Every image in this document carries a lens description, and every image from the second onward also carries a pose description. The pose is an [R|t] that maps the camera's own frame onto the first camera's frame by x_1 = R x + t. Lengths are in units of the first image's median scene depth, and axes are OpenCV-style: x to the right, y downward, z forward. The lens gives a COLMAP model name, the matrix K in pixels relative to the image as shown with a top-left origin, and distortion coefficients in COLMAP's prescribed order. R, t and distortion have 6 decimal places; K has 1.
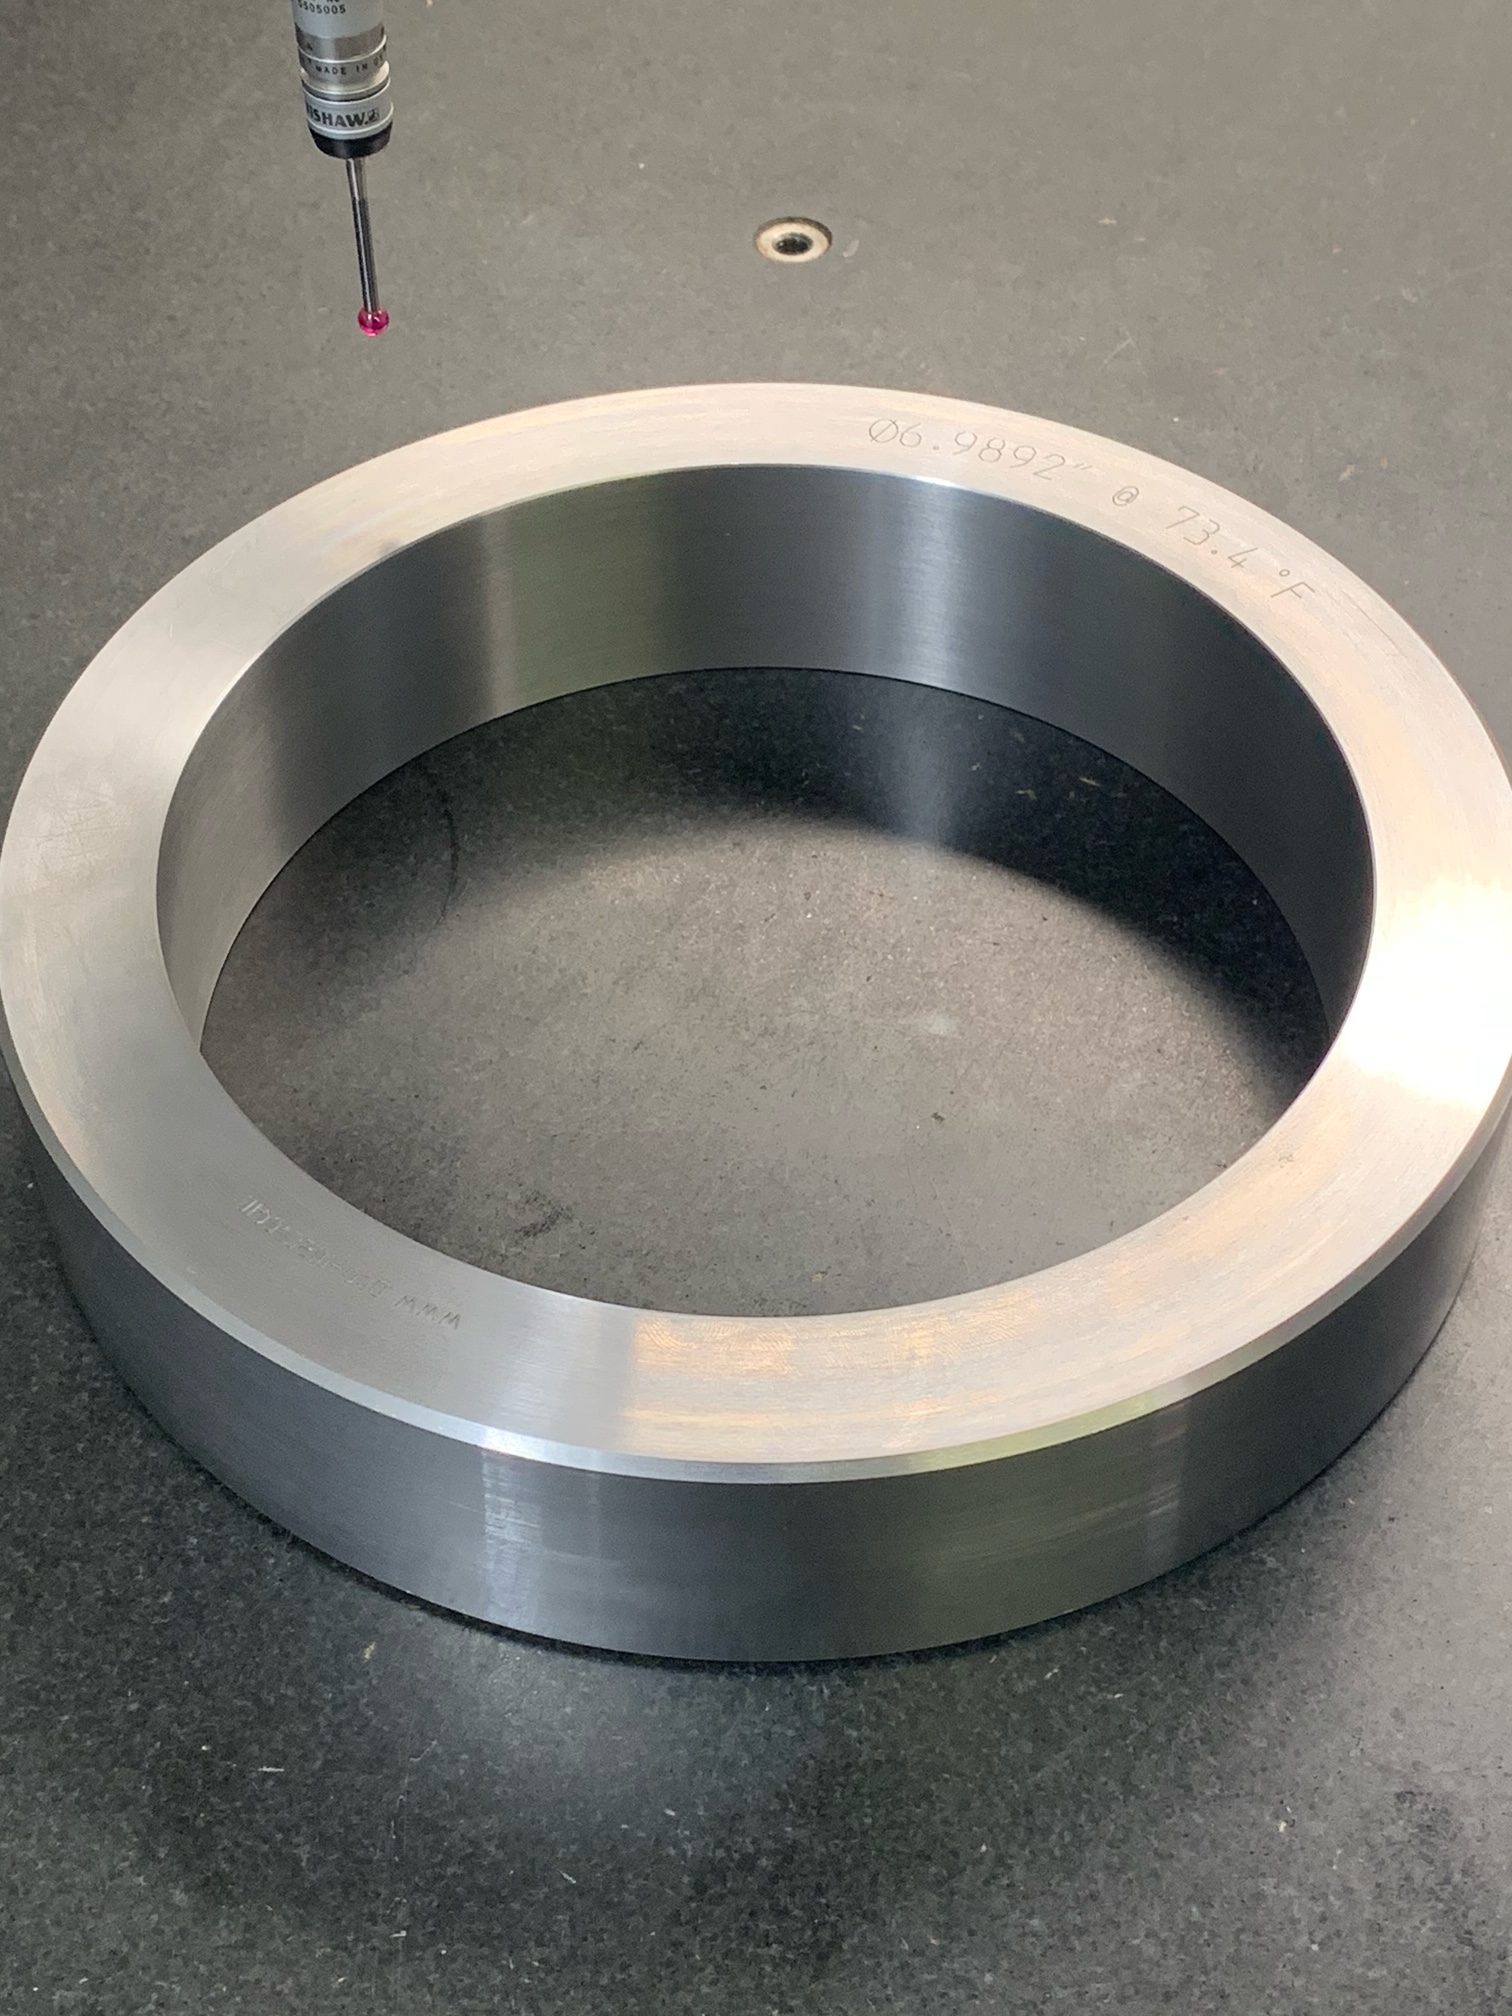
lens RADIAL K [[3062.4, 0, 756.8], [0, 3062.4, 1010.4], [0, 0, 1]] dist [0.053104, 0.000000]
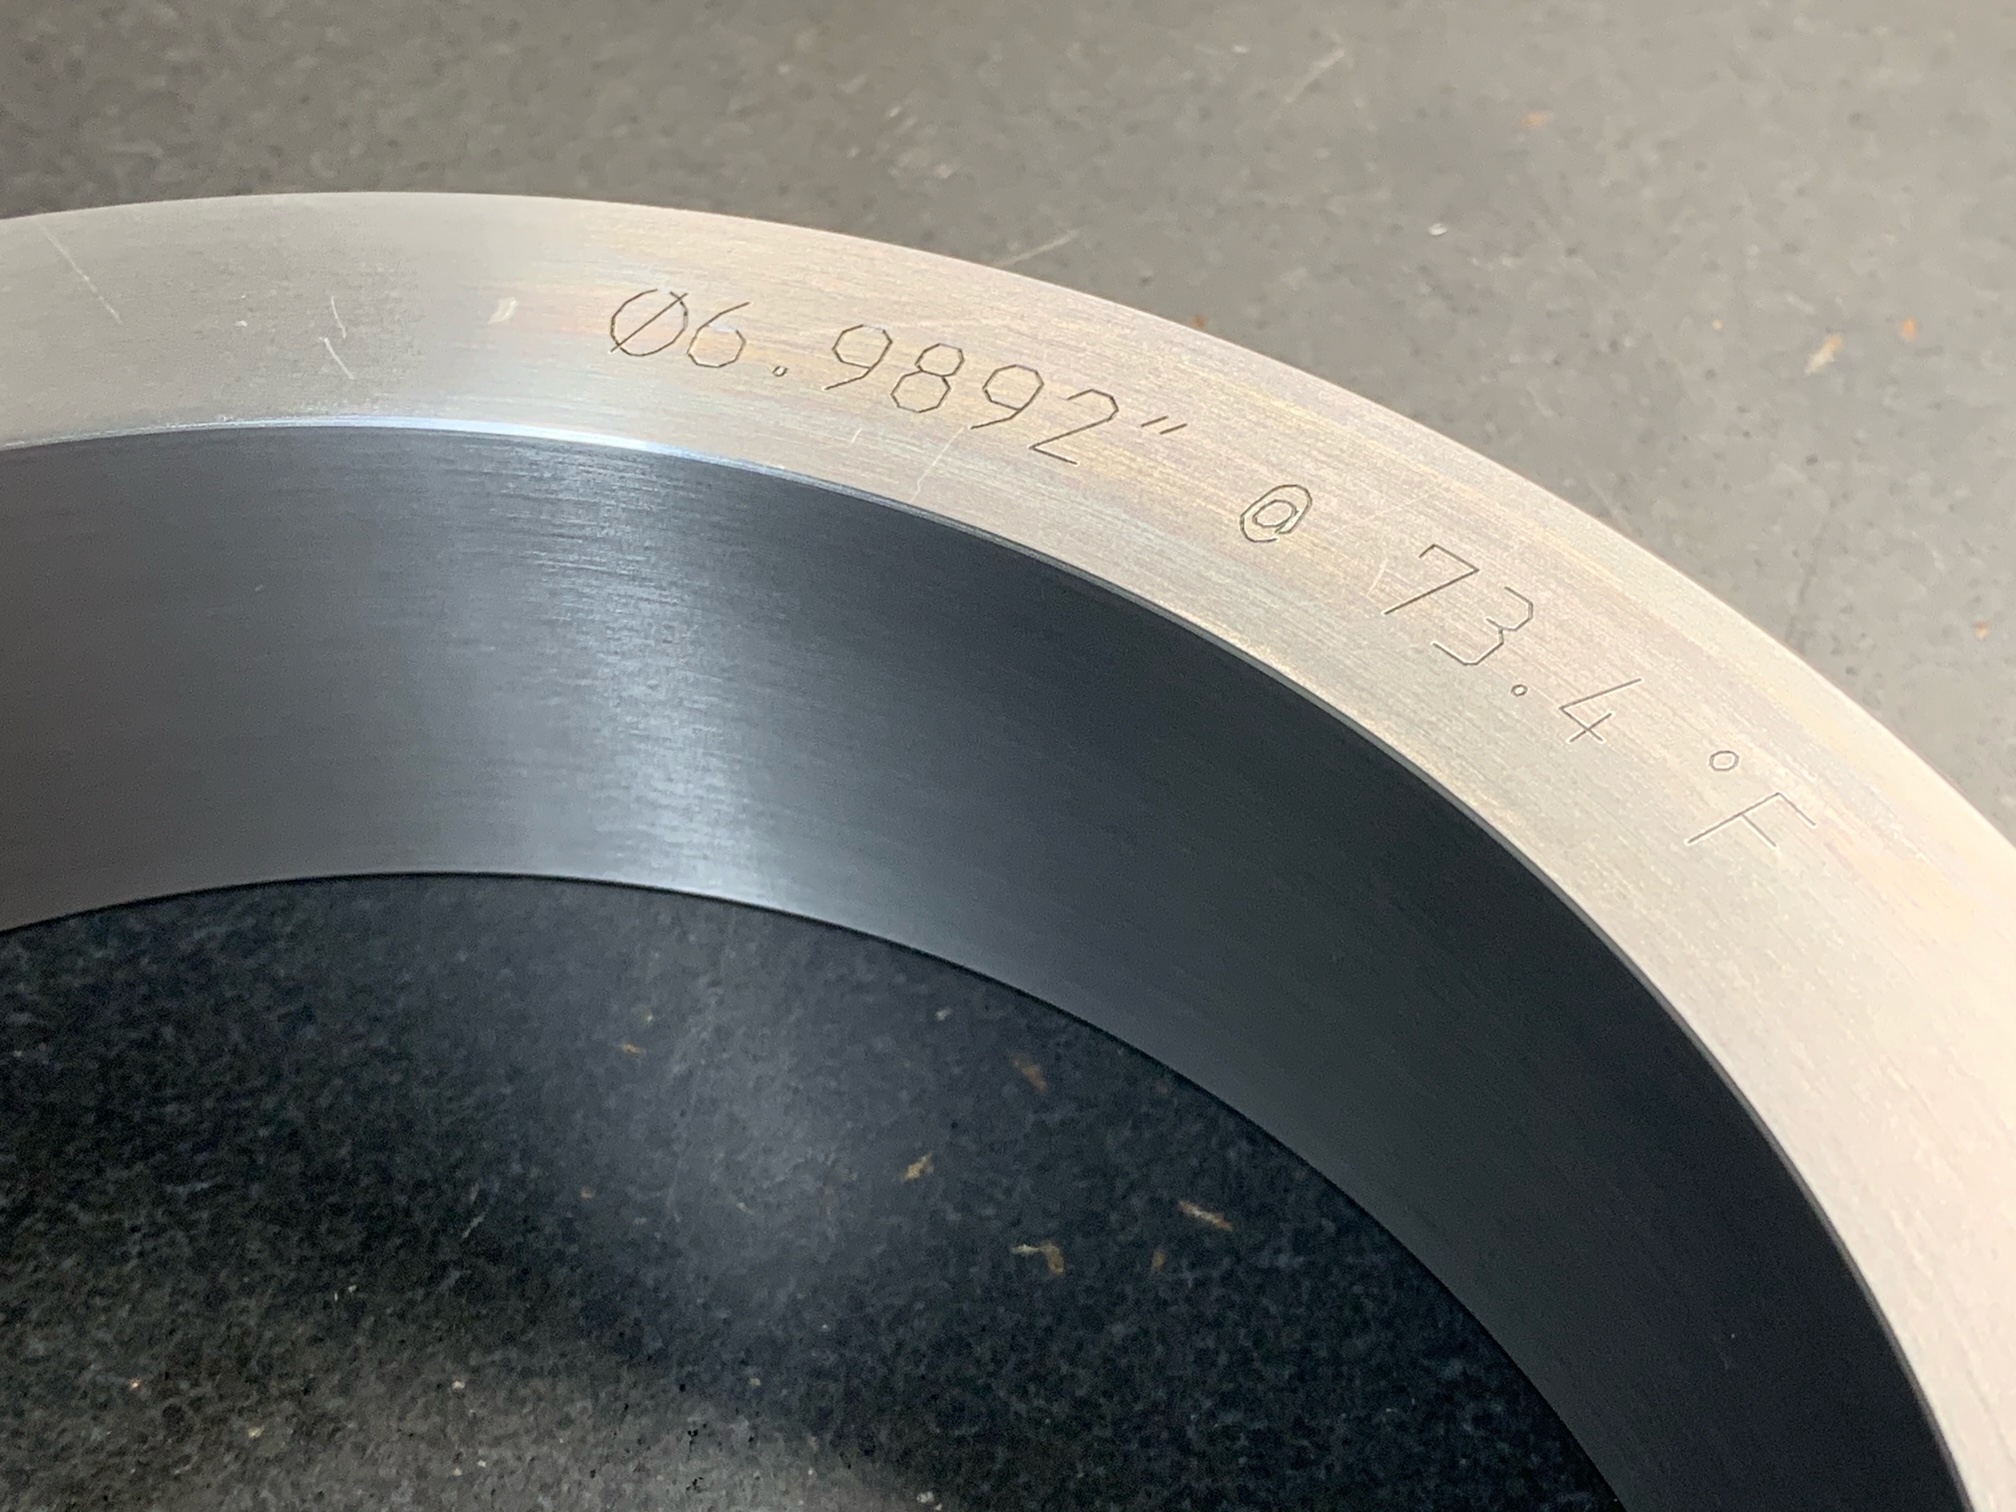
lens RADIAL K [[3062.4, 0, 1005.8], [0, 3062.4, 752.6], [0, 0, 1]] dist [0.053104, 0.000000]
pose [[0.999851, -0.005112, -0.016495, 0.082756], [0.005514, 0.999687, 0.024393, -0.131483], [0.016365, -0.024481, 0.999566, 0.564606]]
